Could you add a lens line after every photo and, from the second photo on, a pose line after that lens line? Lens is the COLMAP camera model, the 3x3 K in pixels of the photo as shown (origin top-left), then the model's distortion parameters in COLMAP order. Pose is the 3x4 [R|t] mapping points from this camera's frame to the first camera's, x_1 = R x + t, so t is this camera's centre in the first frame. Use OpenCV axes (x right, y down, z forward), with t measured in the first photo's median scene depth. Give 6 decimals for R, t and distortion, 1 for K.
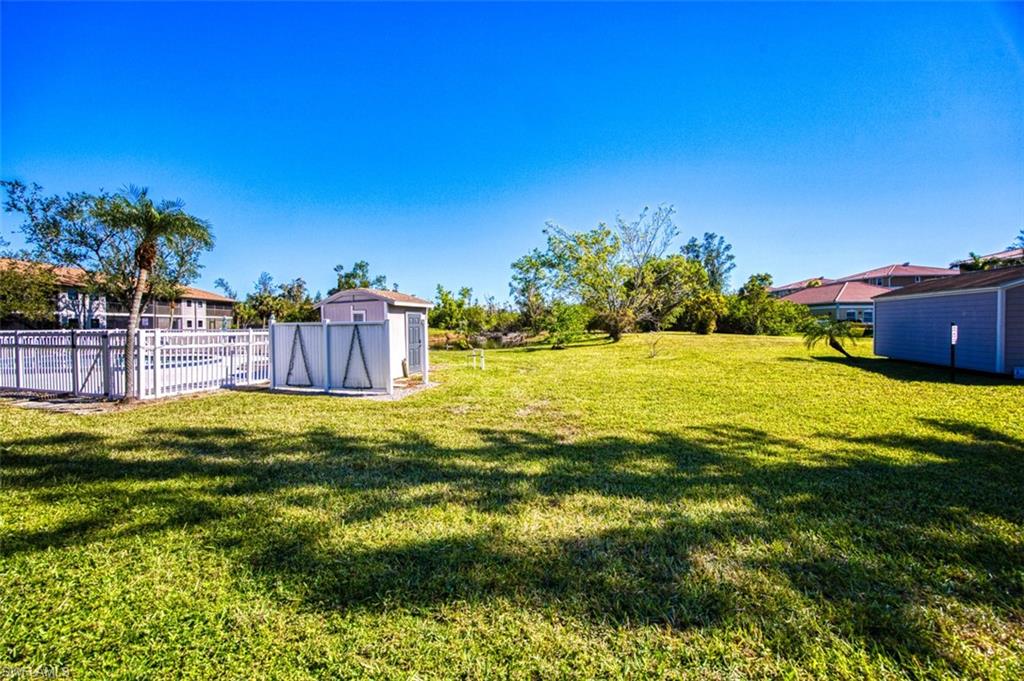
lens RADIAL K [[415.7, 0, 512.9], [0, 415.7, 350.0], [0, 0, 1]] dist [-0.027476, 0.004973]
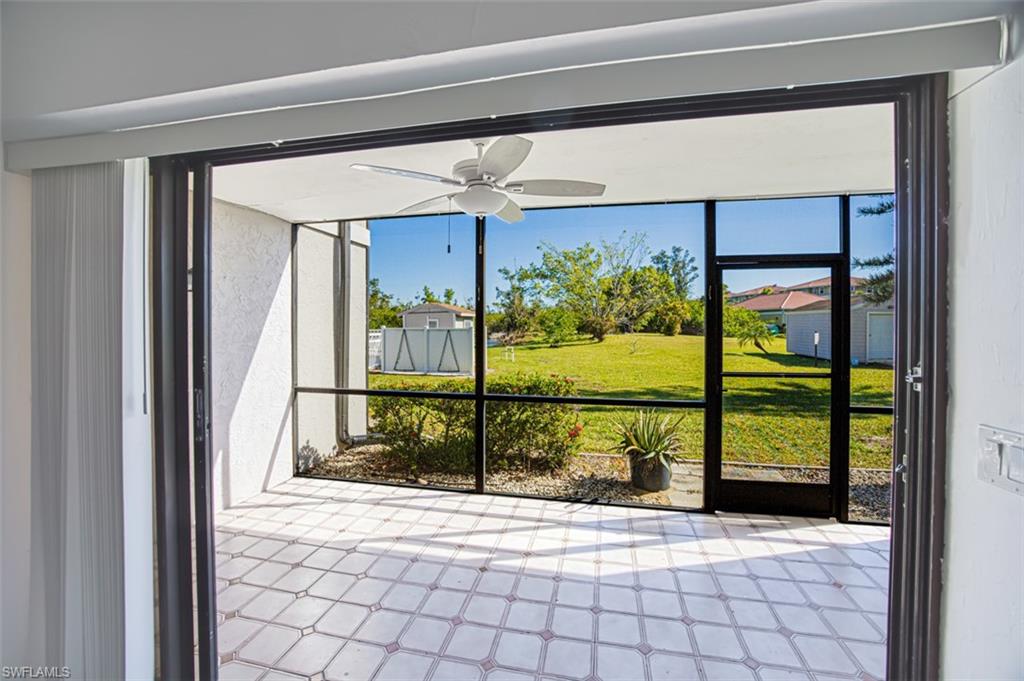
lens RADIAL K [[415.7, 0, 513.5], [0, 415.7, 348.0], [0, 0, 1]] dist [-0.027476, 0.004973]
pose [[0.997725, 0.003453, 0.067326, -0.076057], [-0.003105, 0.999981, -0.005276, 0.004187], [-0.067343, 0.005055, 0.997717, -0.171039]]
